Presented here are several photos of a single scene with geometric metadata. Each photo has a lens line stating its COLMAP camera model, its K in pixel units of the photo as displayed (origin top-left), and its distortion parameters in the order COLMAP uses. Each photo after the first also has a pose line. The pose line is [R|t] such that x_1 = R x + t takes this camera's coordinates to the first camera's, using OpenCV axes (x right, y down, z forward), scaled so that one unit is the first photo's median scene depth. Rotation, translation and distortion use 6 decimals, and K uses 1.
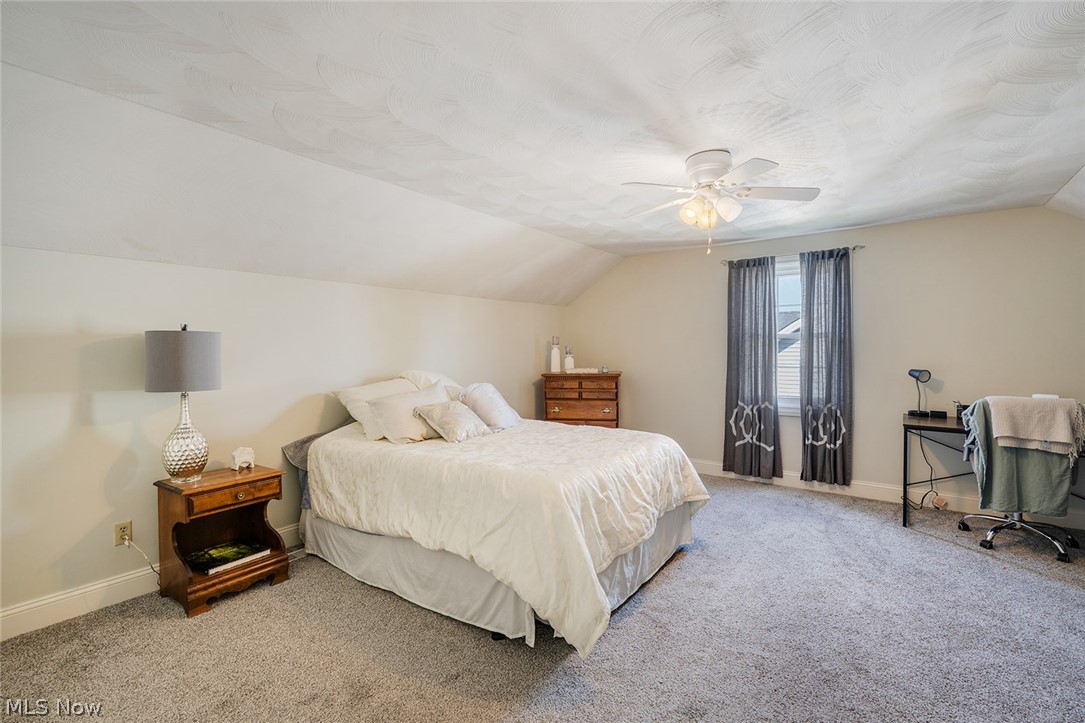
lens RADIAL K [[491.9, 0, 539.1], [0, 491.9, 356.5], [0, 0, 1]] dist [-0.002521, -0.000106]
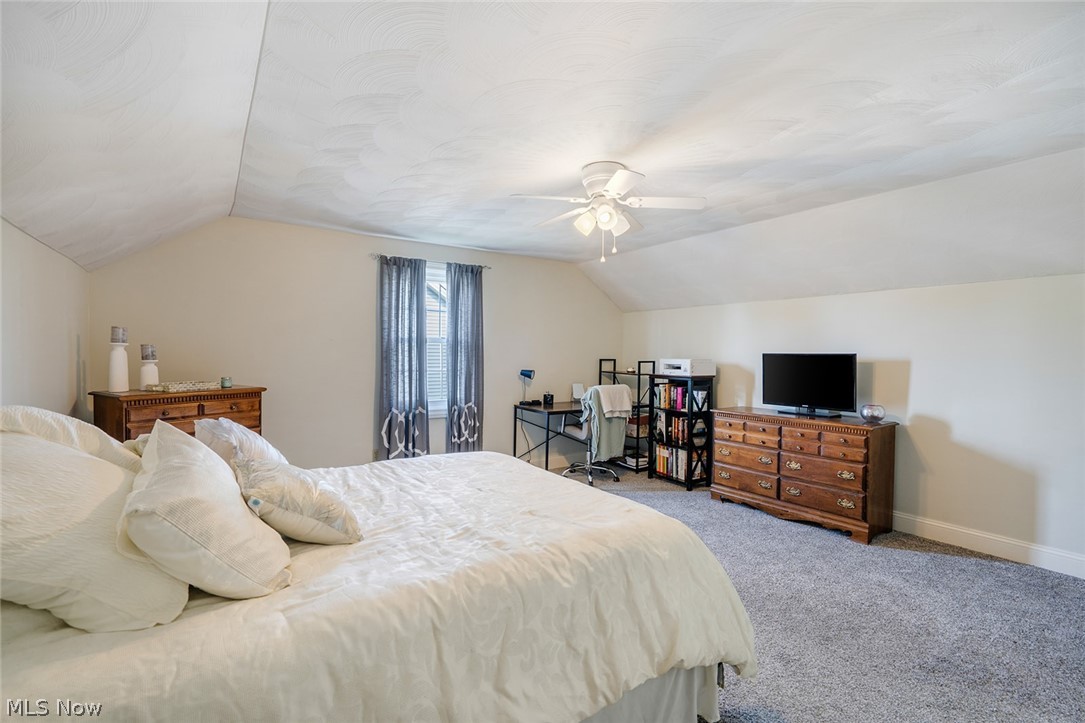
lens RADIAL K [[491.9, 0, 542.4], [0, 491.9, 360.0], [0, 0, 1]] dist [-0.002521, -0.000106]
pose [[0.337220, -0.004676, 0.941414, -0.398244], [0.006298, 0.999976, 0.002710, -0.002773], [-0.941405, 0.005015, 0.337241, 0.453968]]
